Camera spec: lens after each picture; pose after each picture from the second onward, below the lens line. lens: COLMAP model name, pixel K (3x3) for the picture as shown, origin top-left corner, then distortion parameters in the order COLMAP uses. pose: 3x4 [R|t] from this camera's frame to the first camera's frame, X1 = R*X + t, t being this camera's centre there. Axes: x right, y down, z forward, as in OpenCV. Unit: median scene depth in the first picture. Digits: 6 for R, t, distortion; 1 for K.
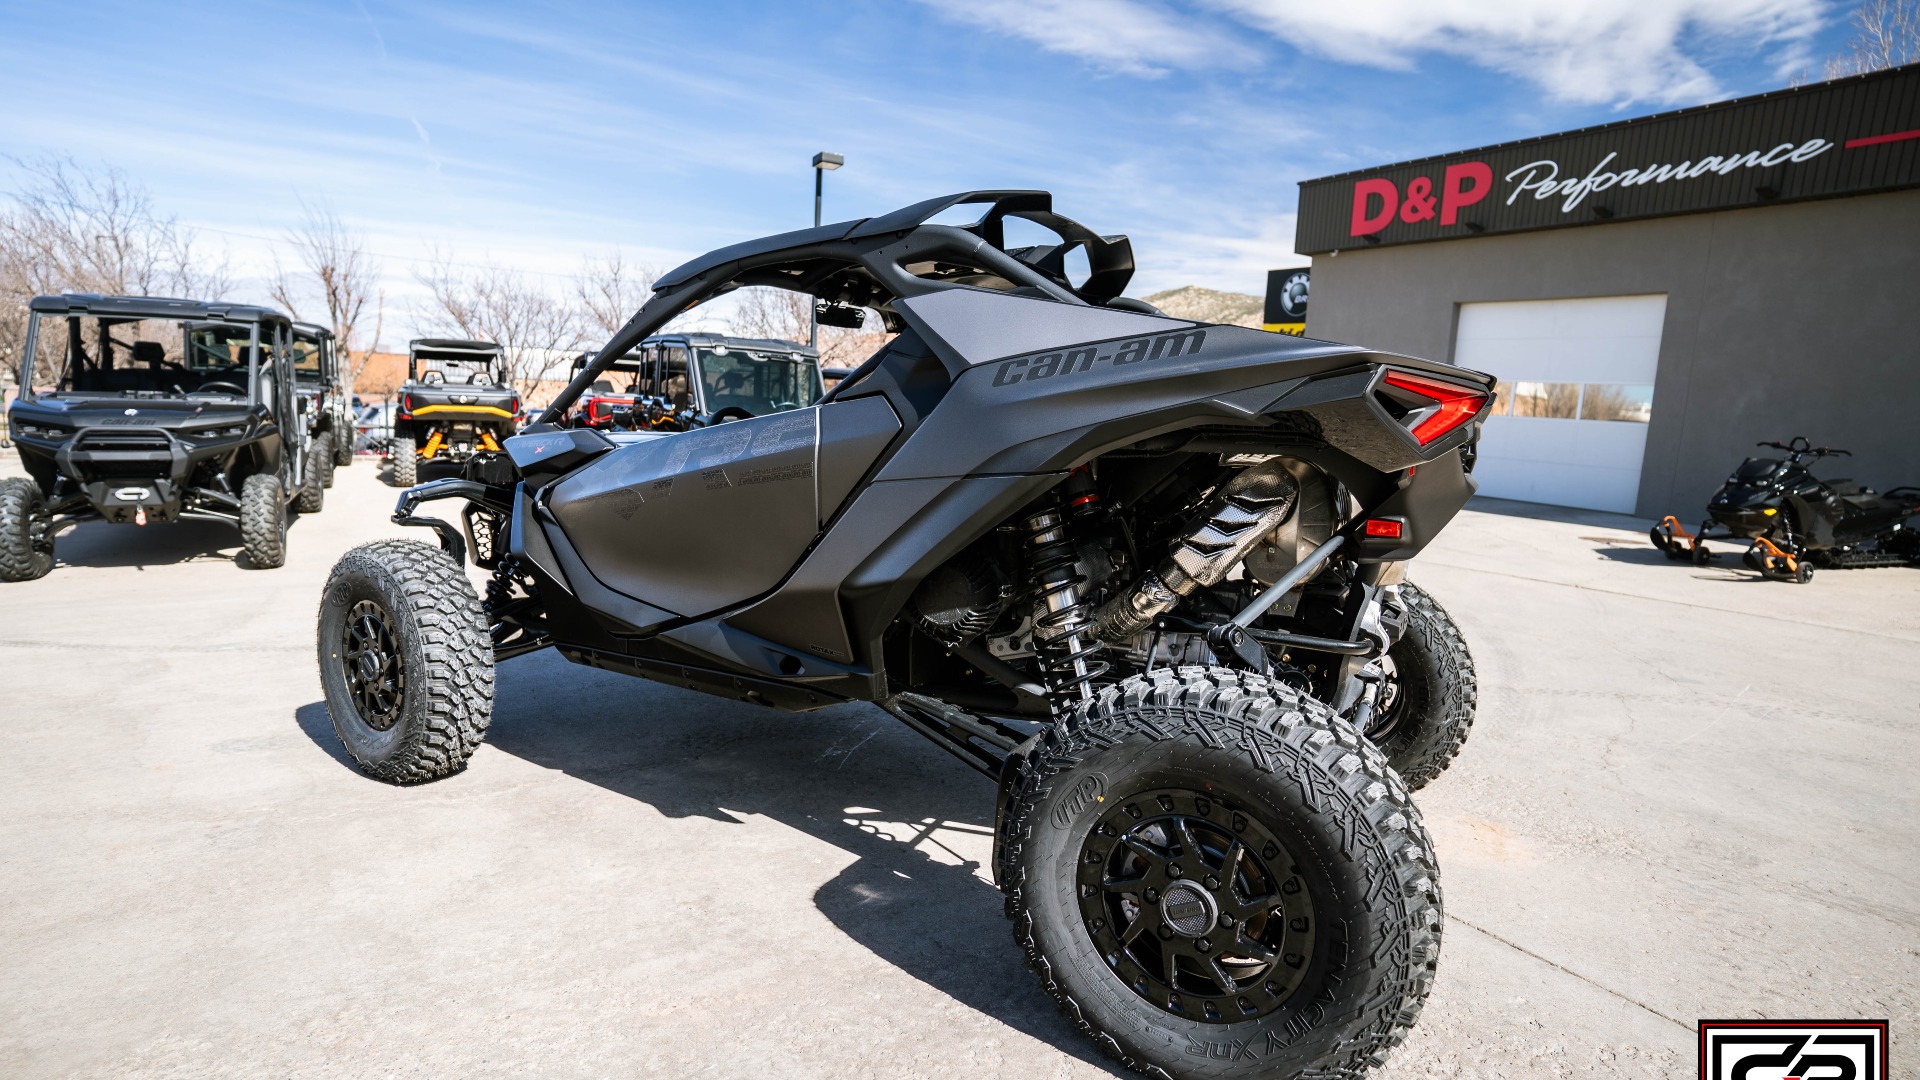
lens RADIAL K [[966.4, 0, 953.7], [0, 966.4, 573.8], [0, 0, 1]] dist [-0.069766, 0.030727]
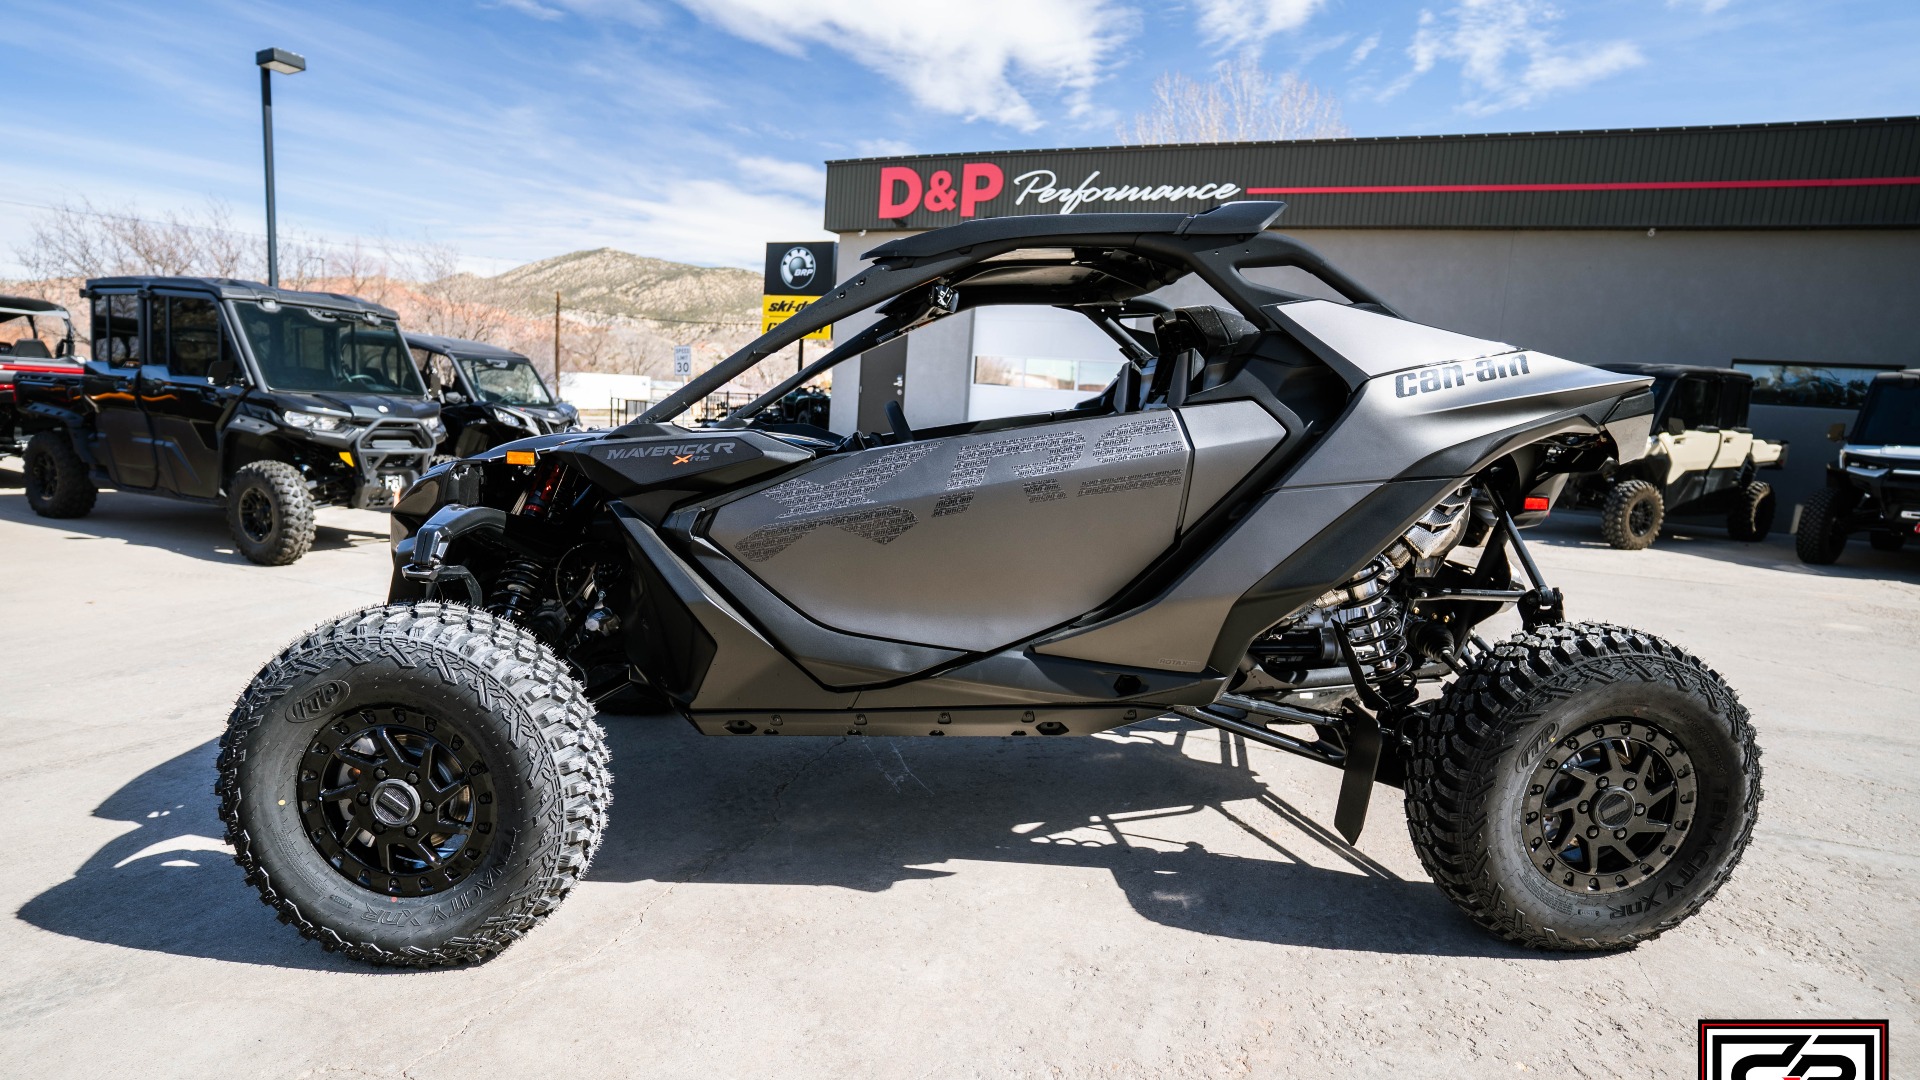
lens RADIAL K [[966.4, 0, 953.7], [0, 966.4, 573.8], [0, 0, 1]] dist [-0.069766, 0.030727]
pose [[0.821415, -0.102770, 0.560996, -0.150513], [0.083067, 0.994700, 0.060594, -0.015212], [-0.564250, -0.003172, 0.825598, 0.058211]]
